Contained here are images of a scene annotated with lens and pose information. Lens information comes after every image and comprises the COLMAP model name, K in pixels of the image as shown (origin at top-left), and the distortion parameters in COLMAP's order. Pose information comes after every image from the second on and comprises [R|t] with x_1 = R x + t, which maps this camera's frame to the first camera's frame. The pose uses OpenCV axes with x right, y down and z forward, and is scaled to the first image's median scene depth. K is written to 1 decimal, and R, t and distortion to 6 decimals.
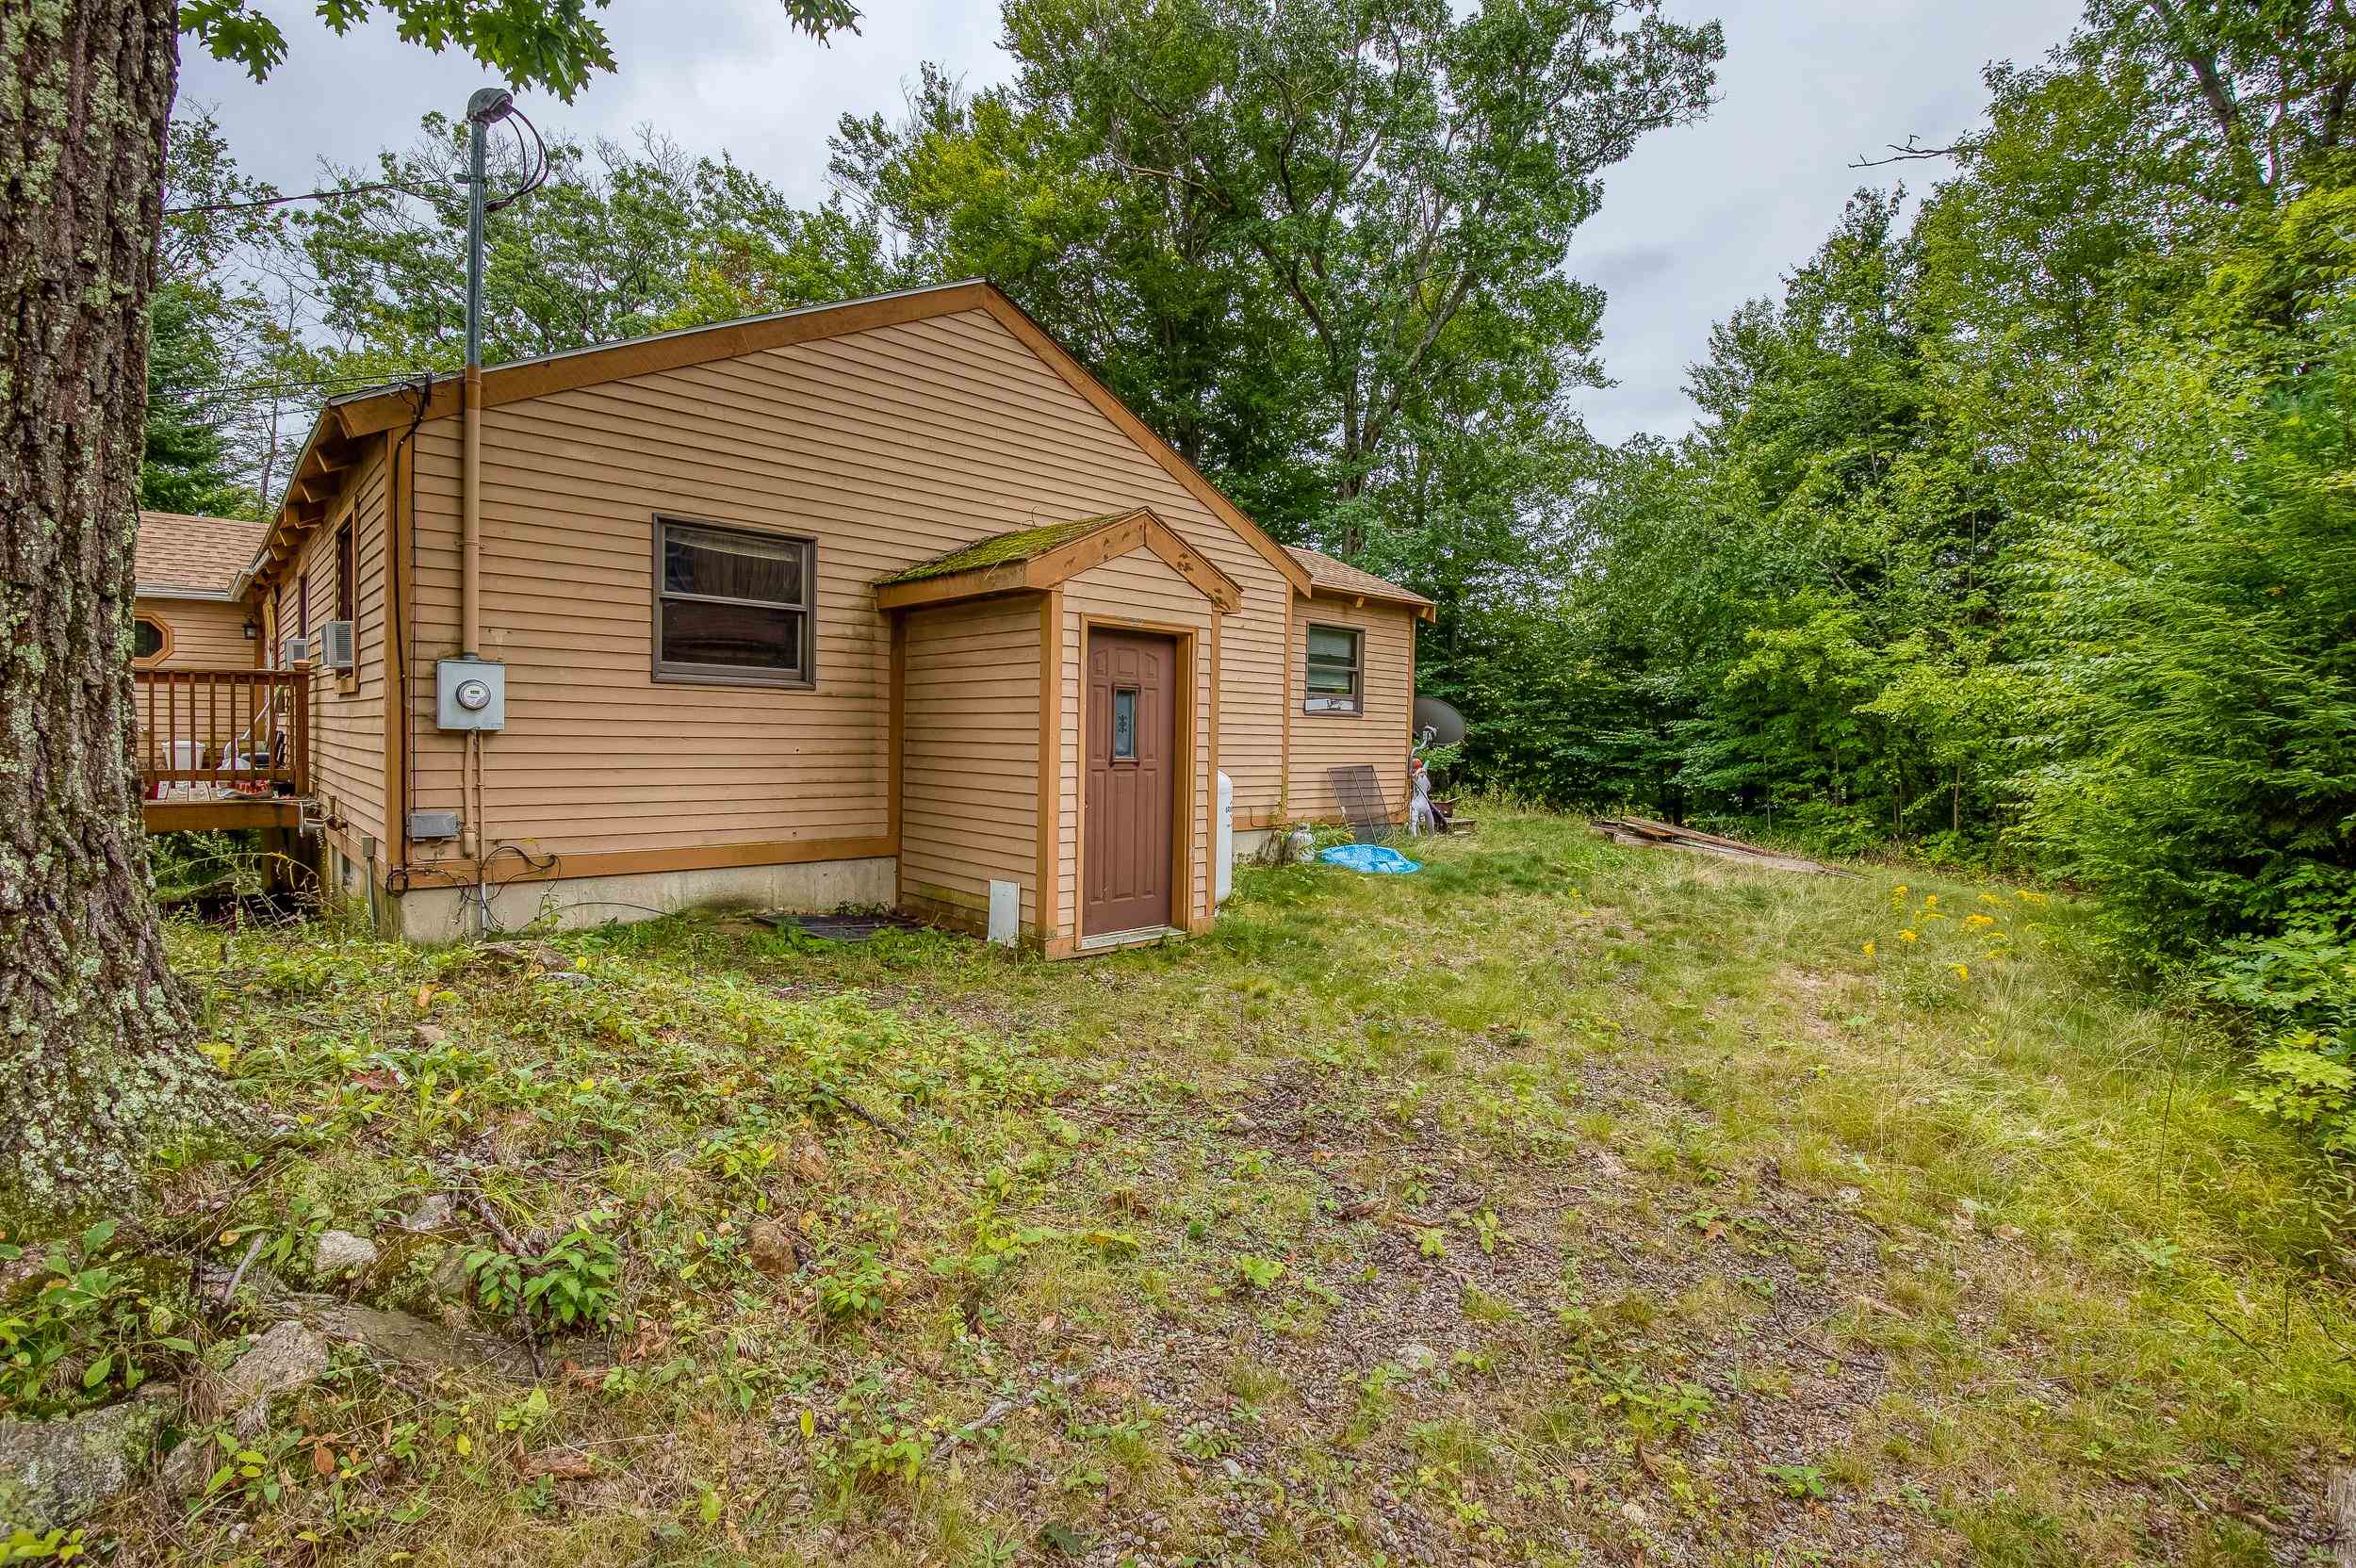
lens RADIAL K [[1084.6, 0, 1178.0], [0, 1084.6, 784.0], [0, 0, 1]] dist [-0.021190, -0.012674]
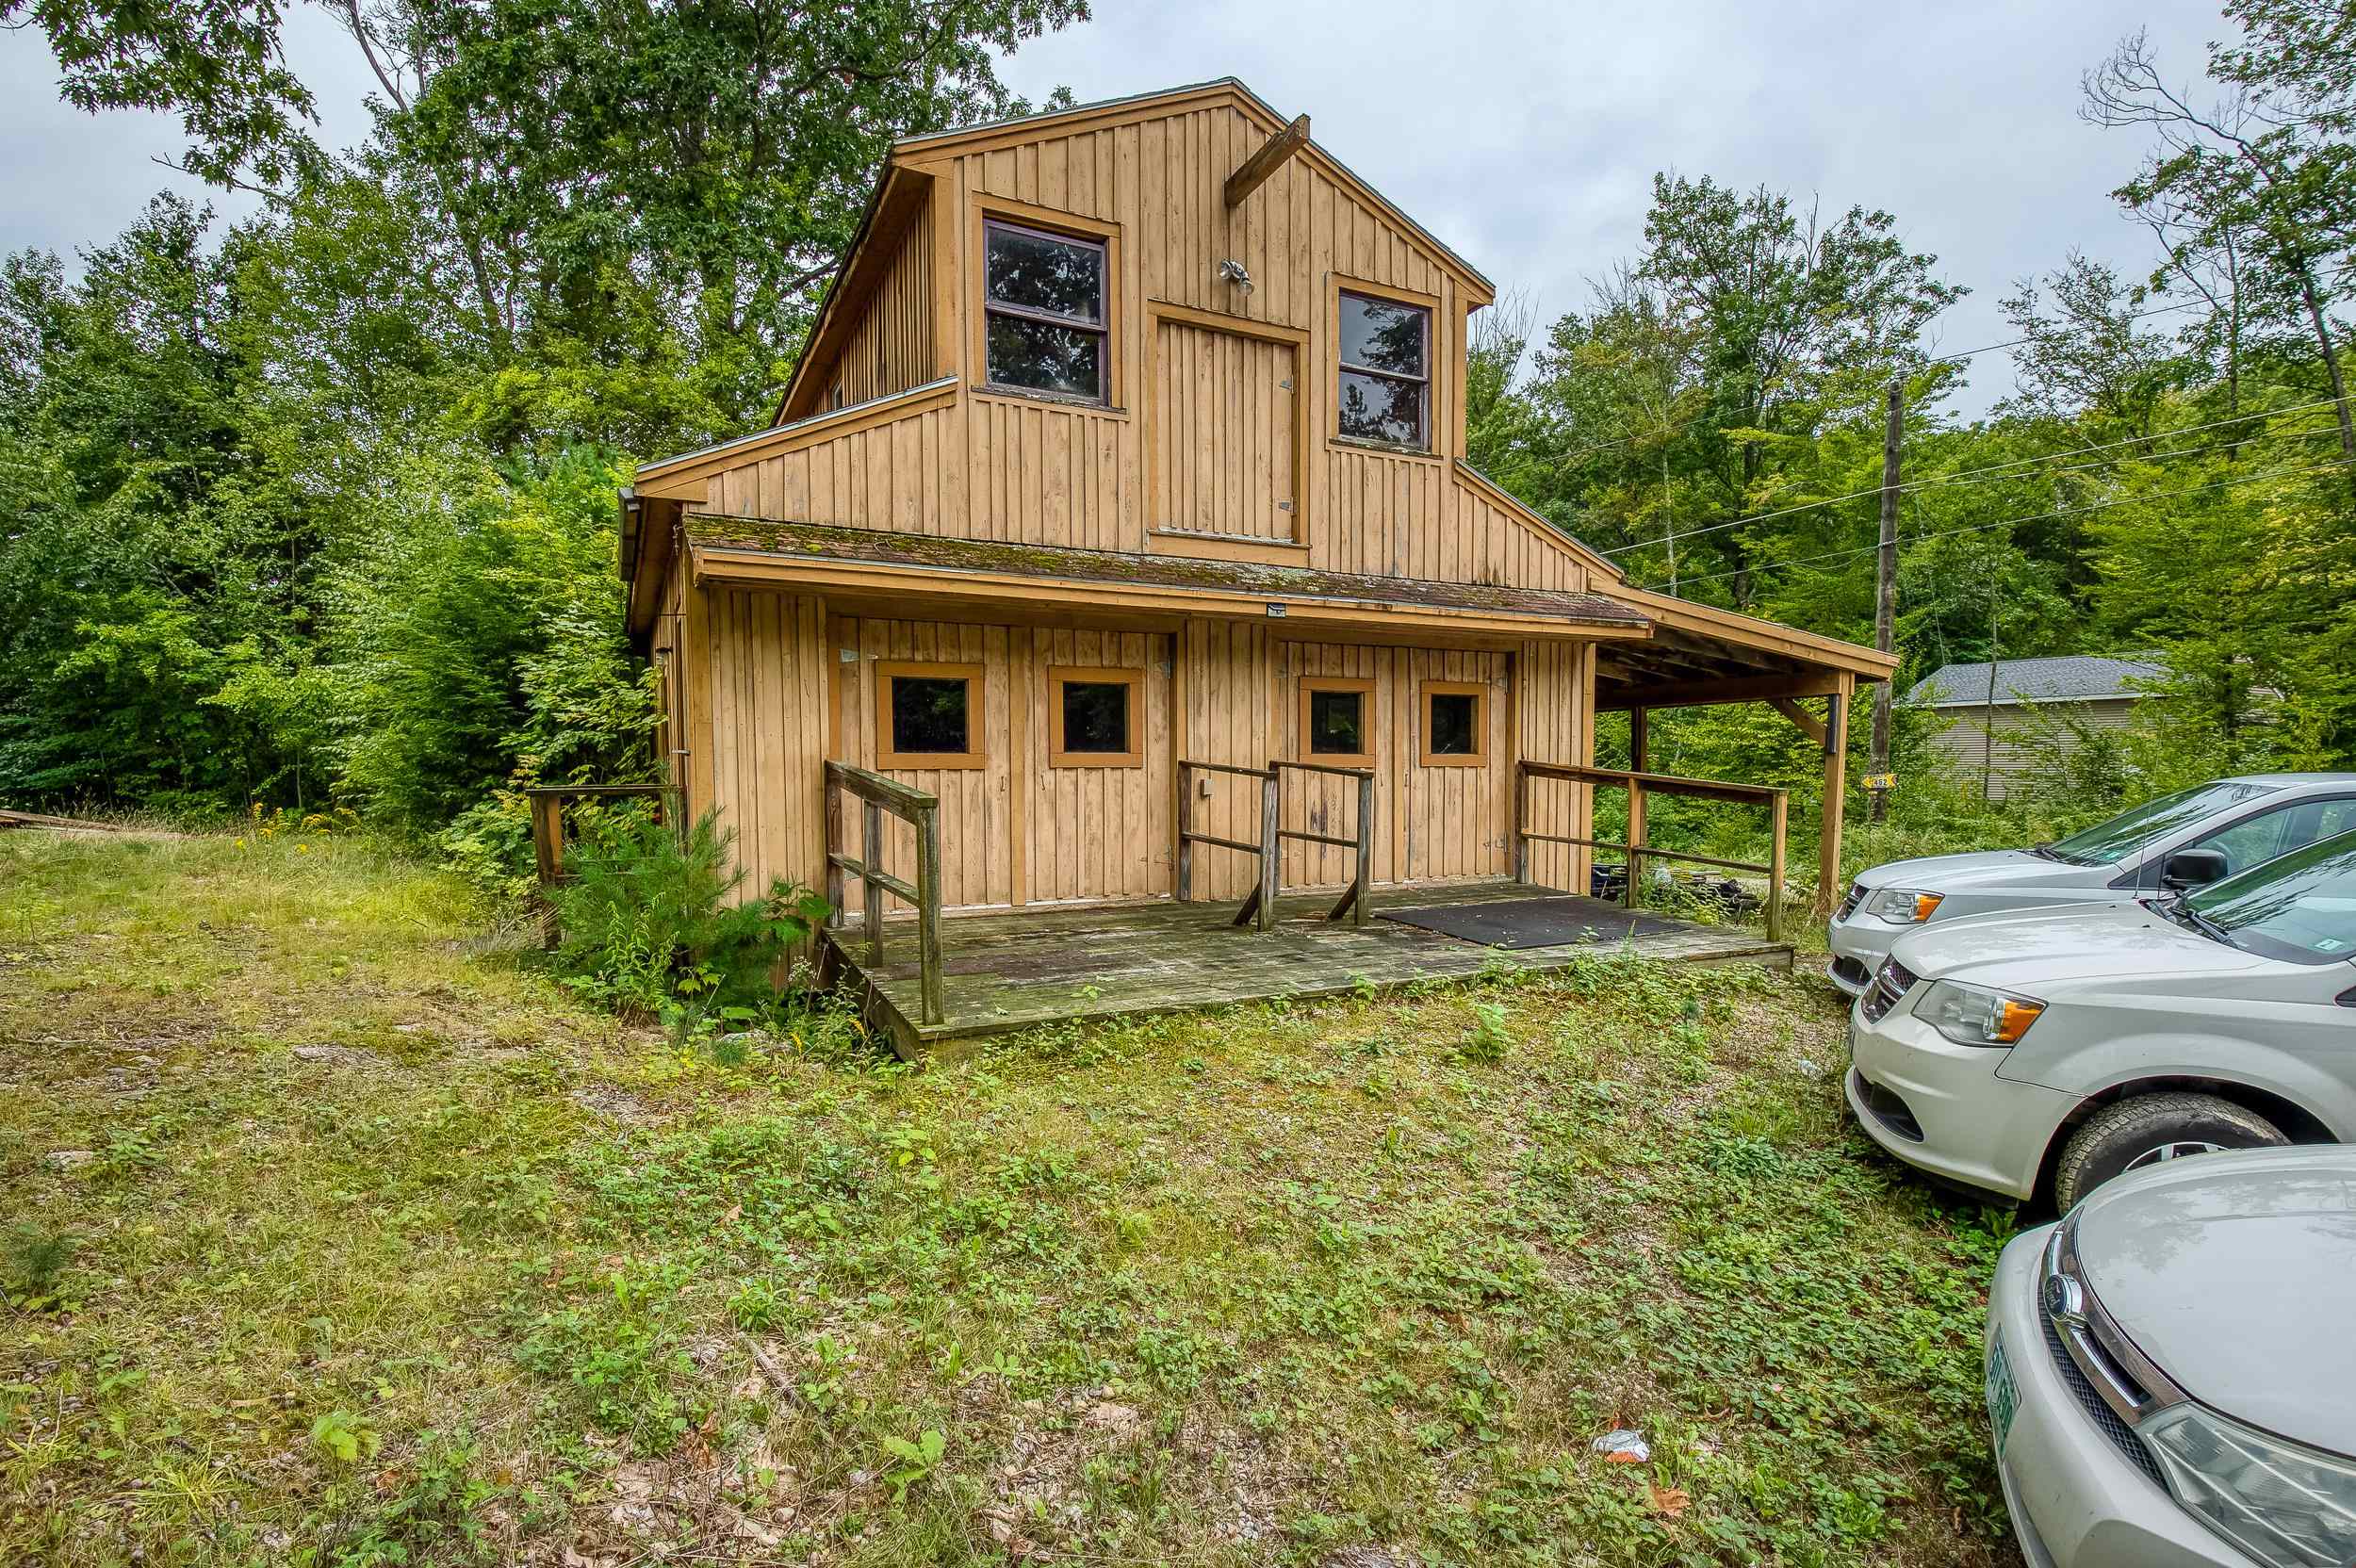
lens RADIAL K [[1098.3, 0, 1176.2], [0, 1098.3, 839.2], [0, 0, 1]] dist [-0.045500, 0.001035]
pose [[0.252888, -0.087474, 0.963533, -0.175773], [0.049203, 0.995778, 0.077488, 0.035849], [-0.966244, 0.027813, 0.256125, -0.250765]]
